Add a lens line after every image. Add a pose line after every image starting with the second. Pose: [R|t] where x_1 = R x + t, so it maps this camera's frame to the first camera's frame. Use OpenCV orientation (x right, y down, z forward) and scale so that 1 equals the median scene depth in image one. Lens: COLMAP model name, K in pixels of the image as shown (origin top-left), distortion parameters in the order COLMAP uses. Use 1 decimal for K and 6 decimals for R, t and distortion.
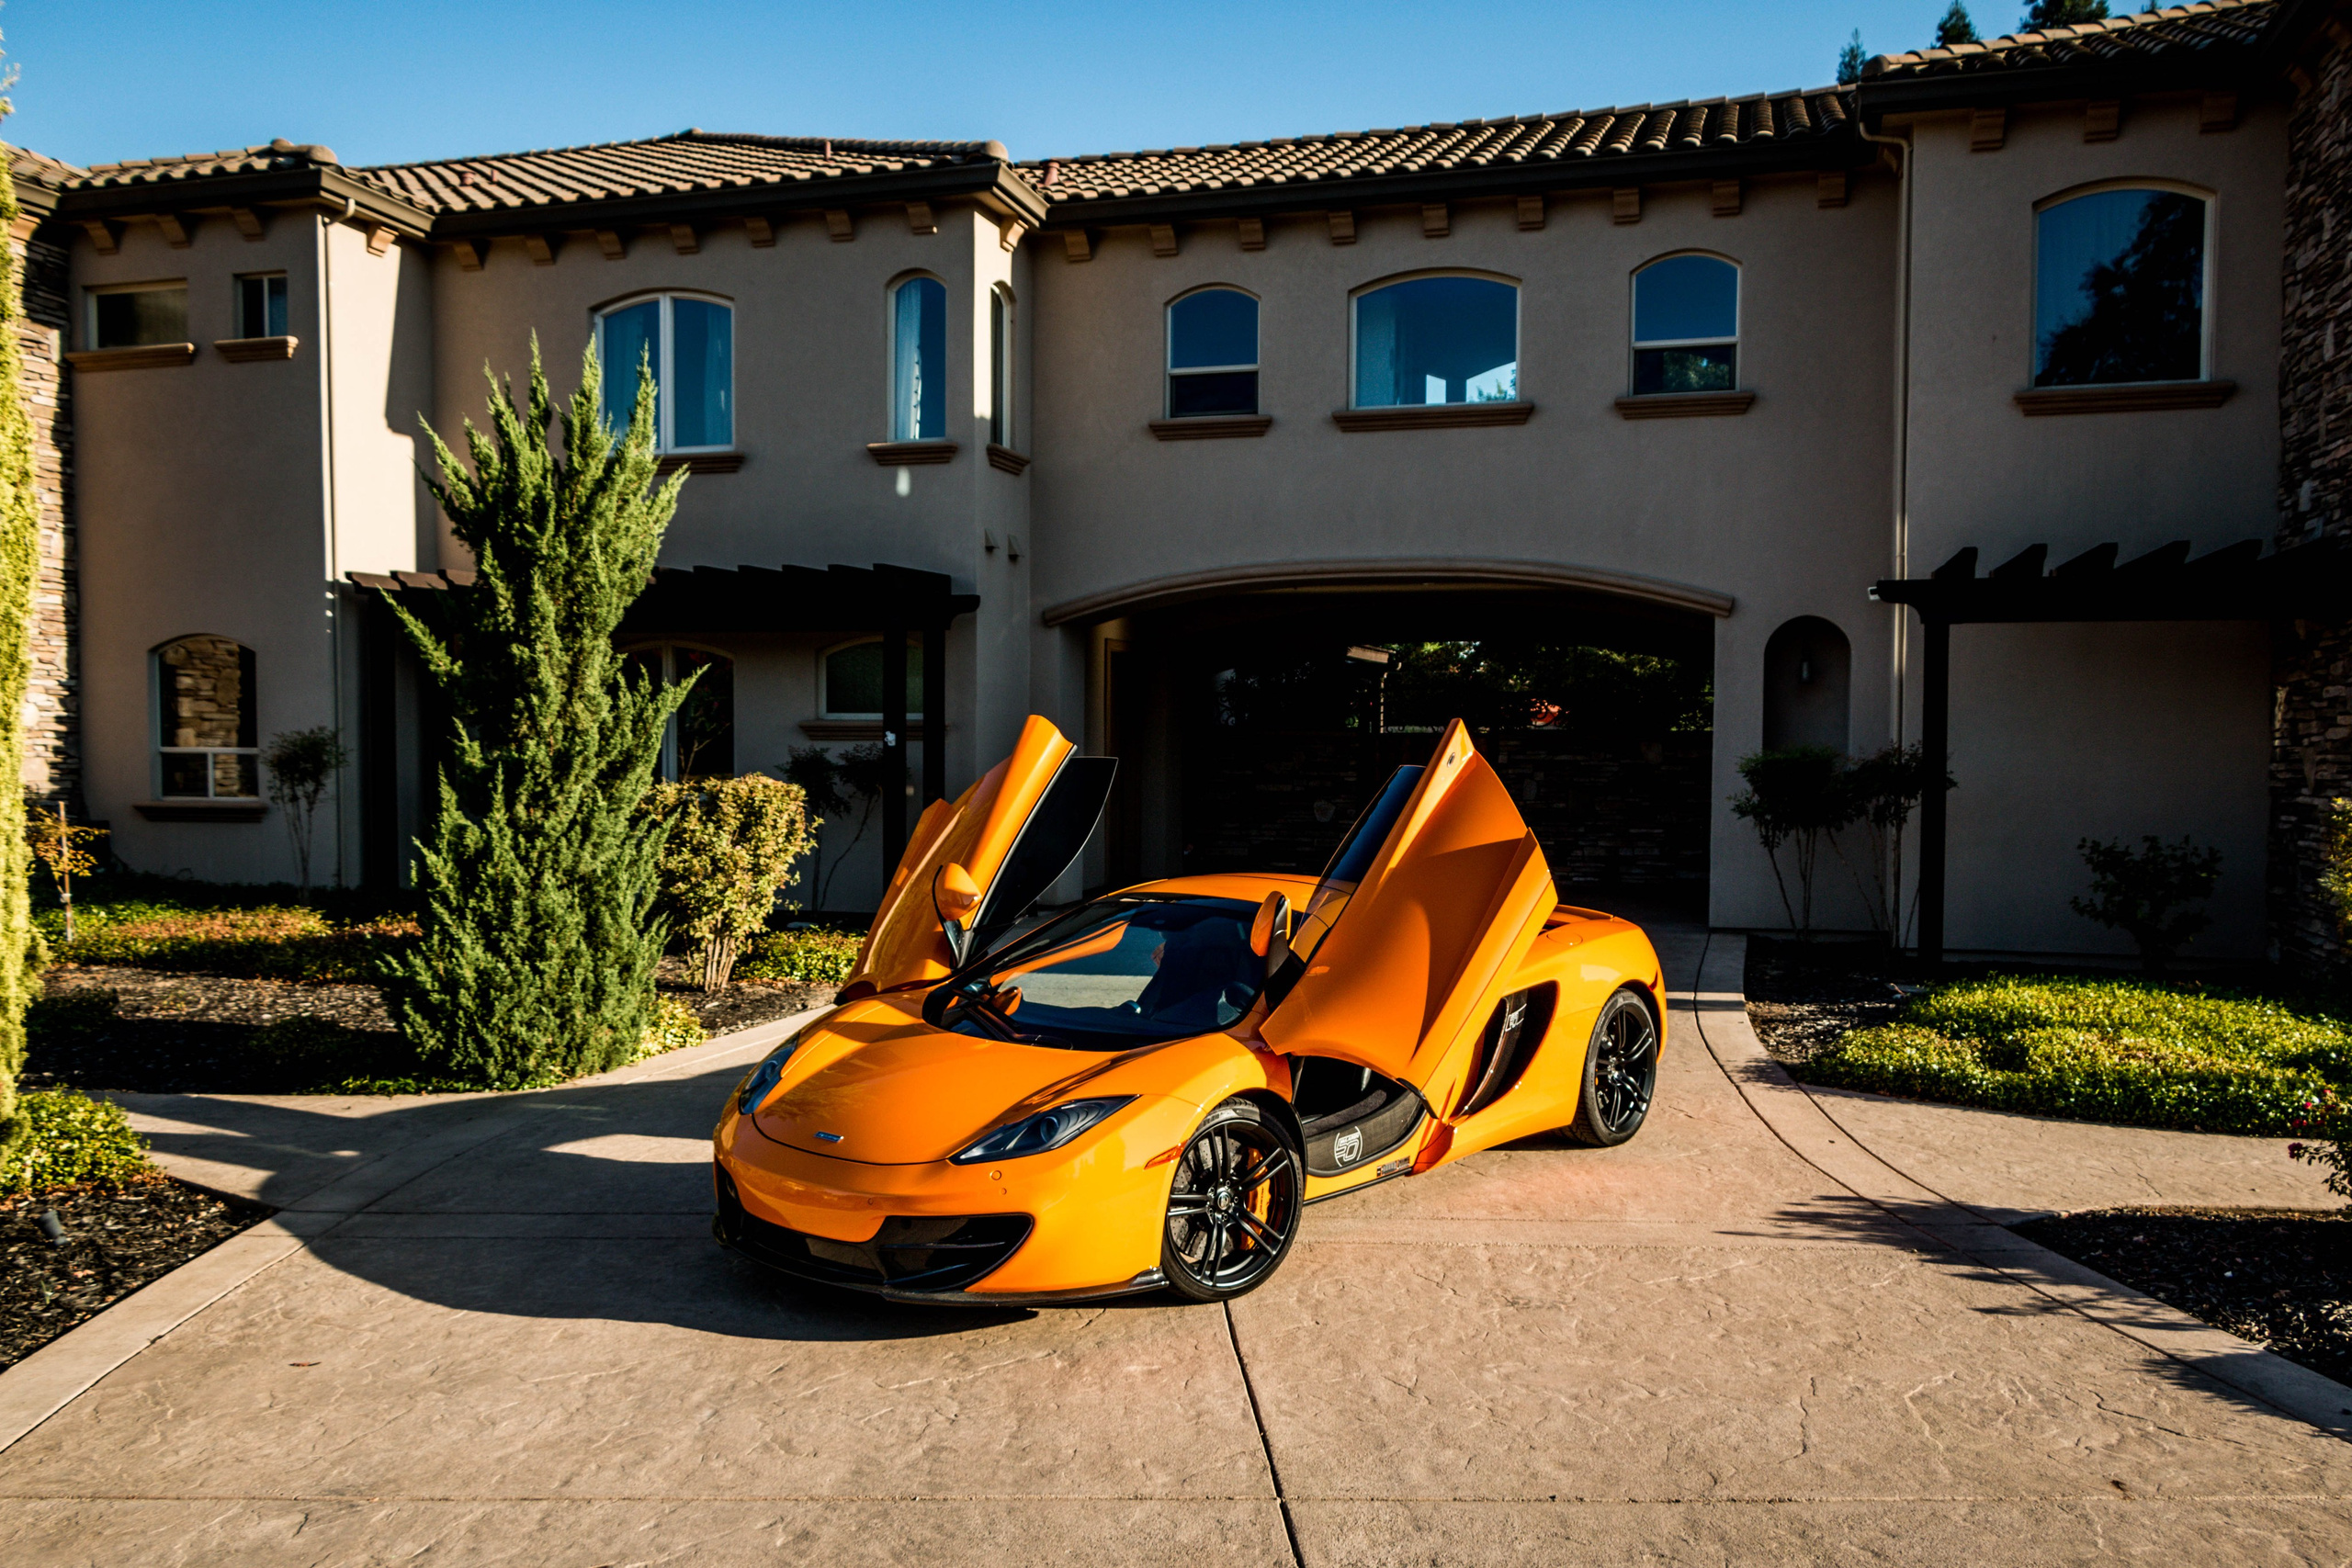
lens RADIAL K [[1846.4, 0, 1170.8], [0, 1846.4, 819.0], [0, 0, 1]] dist [0.002893, 0.000006]
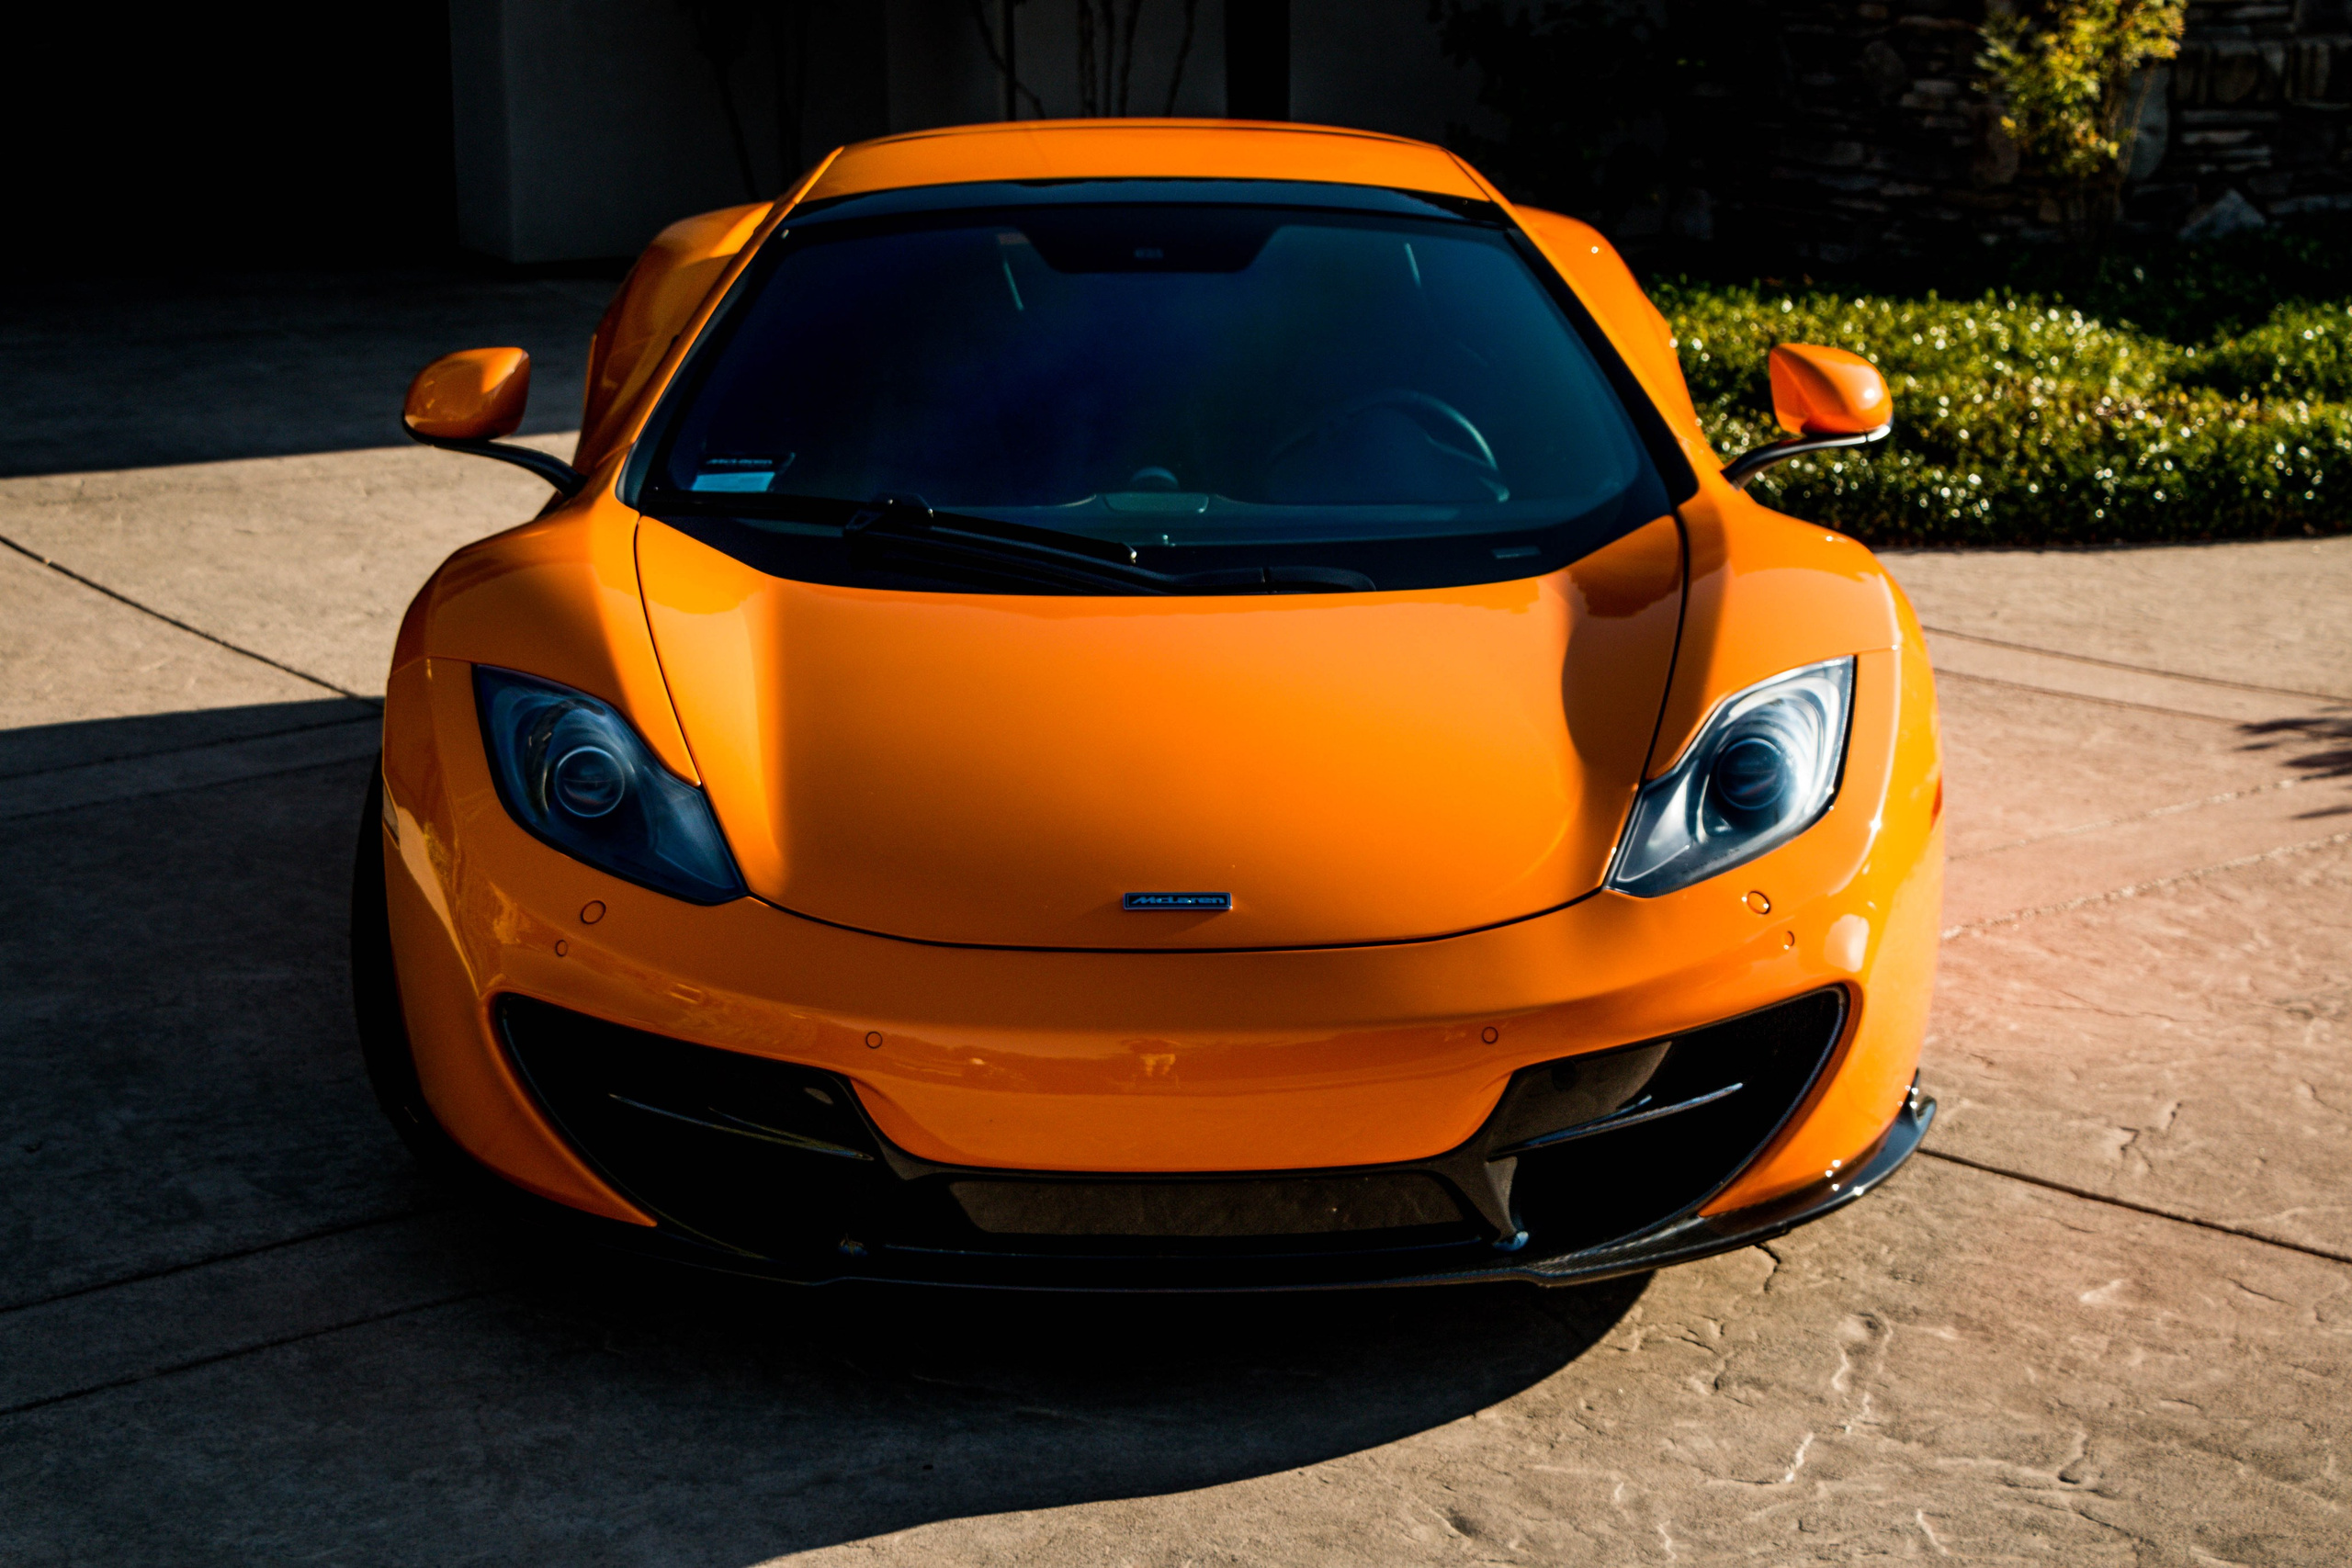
lens RADIAL K [[4601.5, 0, 1180.3], [0, 4601.5, 872.4], [0, 0, 1]] dist [-0.059722, 0.637426]
pose [[0.745192, -0.161152, 0.647085, -0.530977], [0.043702, 0.980076, 0.193753, -0.000919], [-0.665417, -0.116104, 0.737387, 0.256224]]
